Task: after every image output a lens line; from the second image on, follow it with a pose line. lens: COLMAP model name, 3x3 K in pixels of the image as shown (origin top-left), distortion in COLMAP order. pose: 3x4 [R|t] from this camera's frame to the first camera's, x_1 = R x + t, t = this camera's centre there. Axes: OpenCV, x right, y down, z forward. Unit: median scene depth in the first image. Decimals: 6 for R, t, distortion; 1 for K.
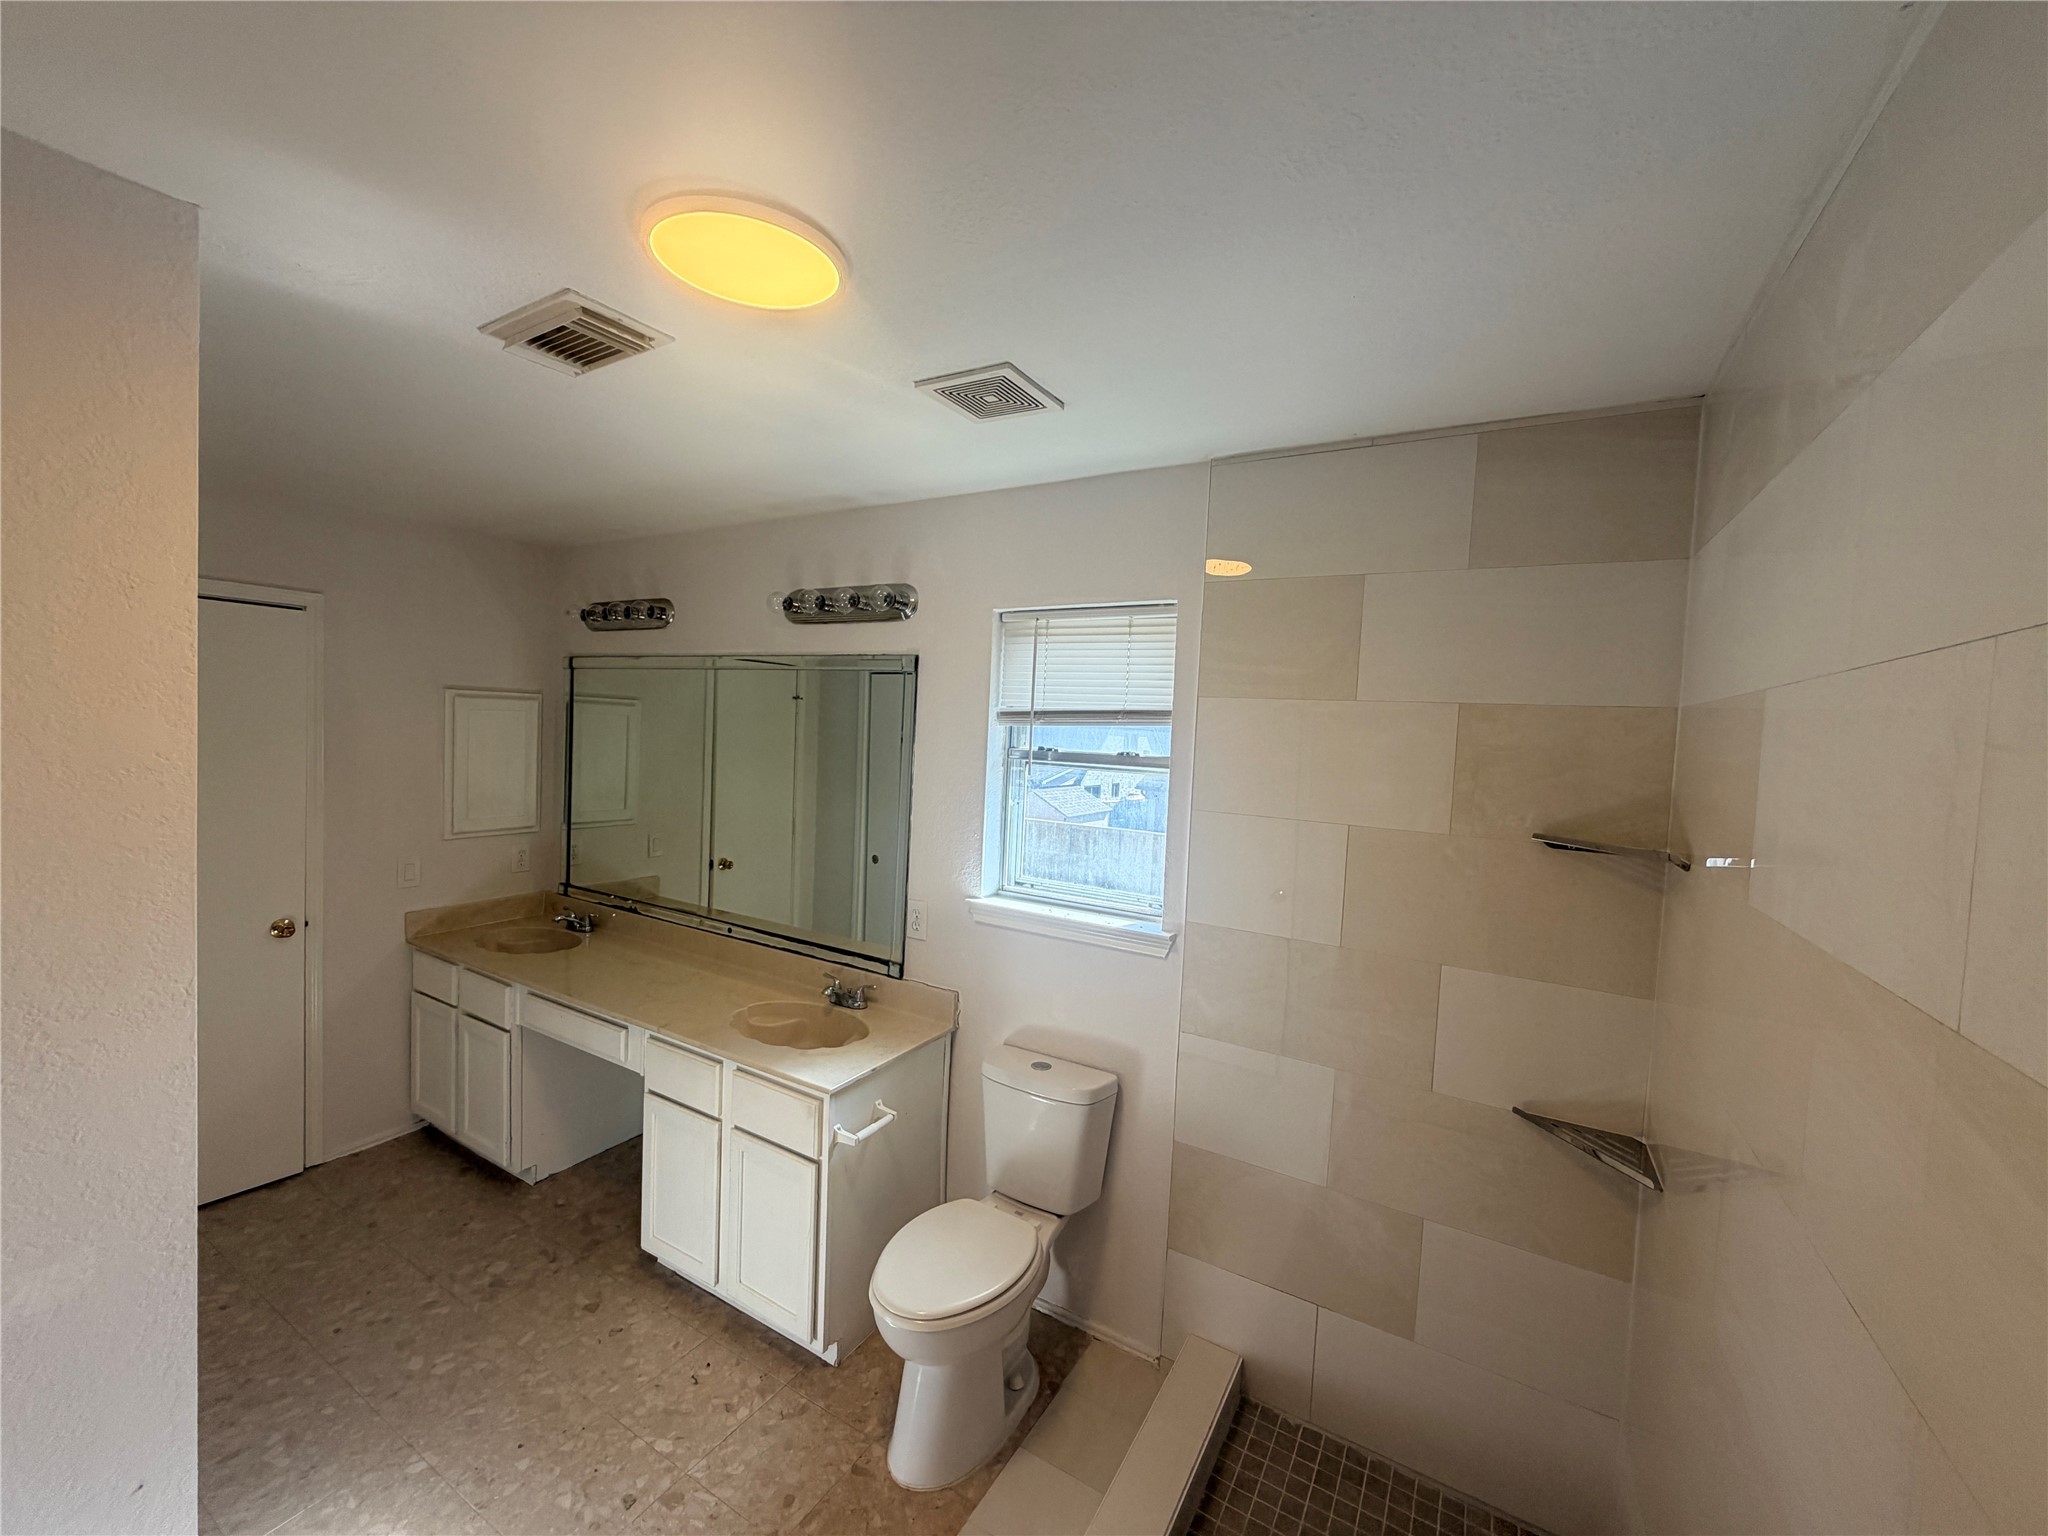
lens RADIAL K [[817.1, 0, 1018.3], [0, 817.1, 765.6], [0, 0, 1]] dist [-0.001009, 0.000012]
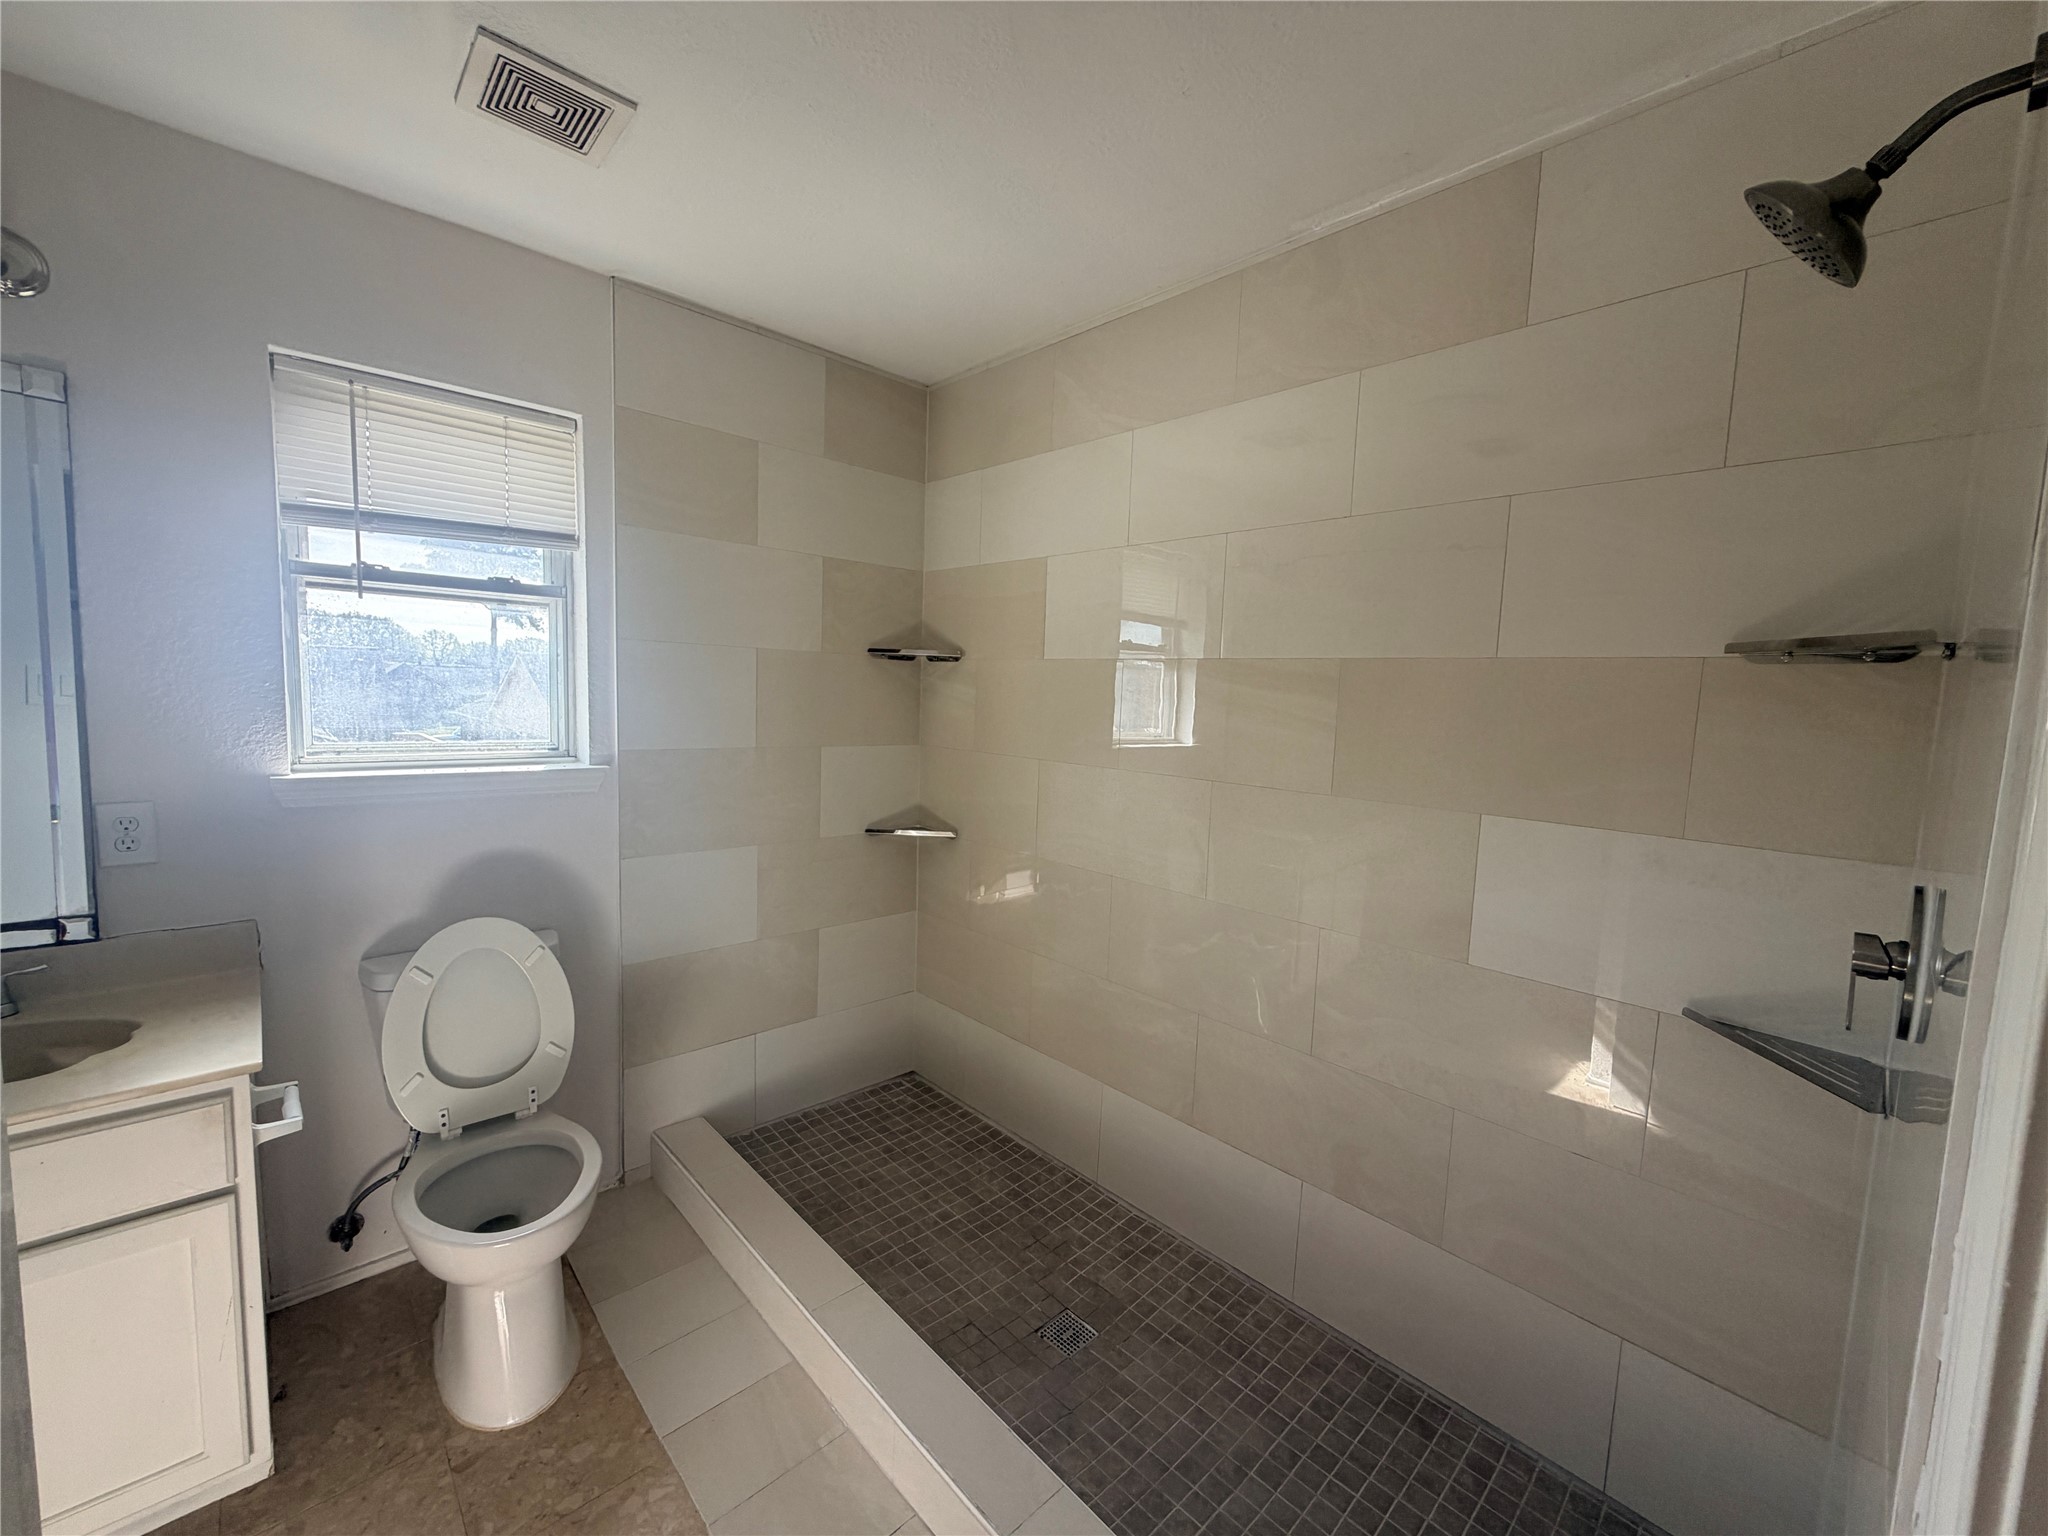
lens RADIAL K [[817.1, 0, 1015.1], [0, 817.1, 763.7], [0, 0, 1]] dist [-0.001009, 0.000012]
pose [[0.283005, -0.121508, 0.951391, -0.702058], [0.017168, 0.992426, 0.121642, 0.104801], [-0.958965, -0.018092, 0.282947, 0.278398]]
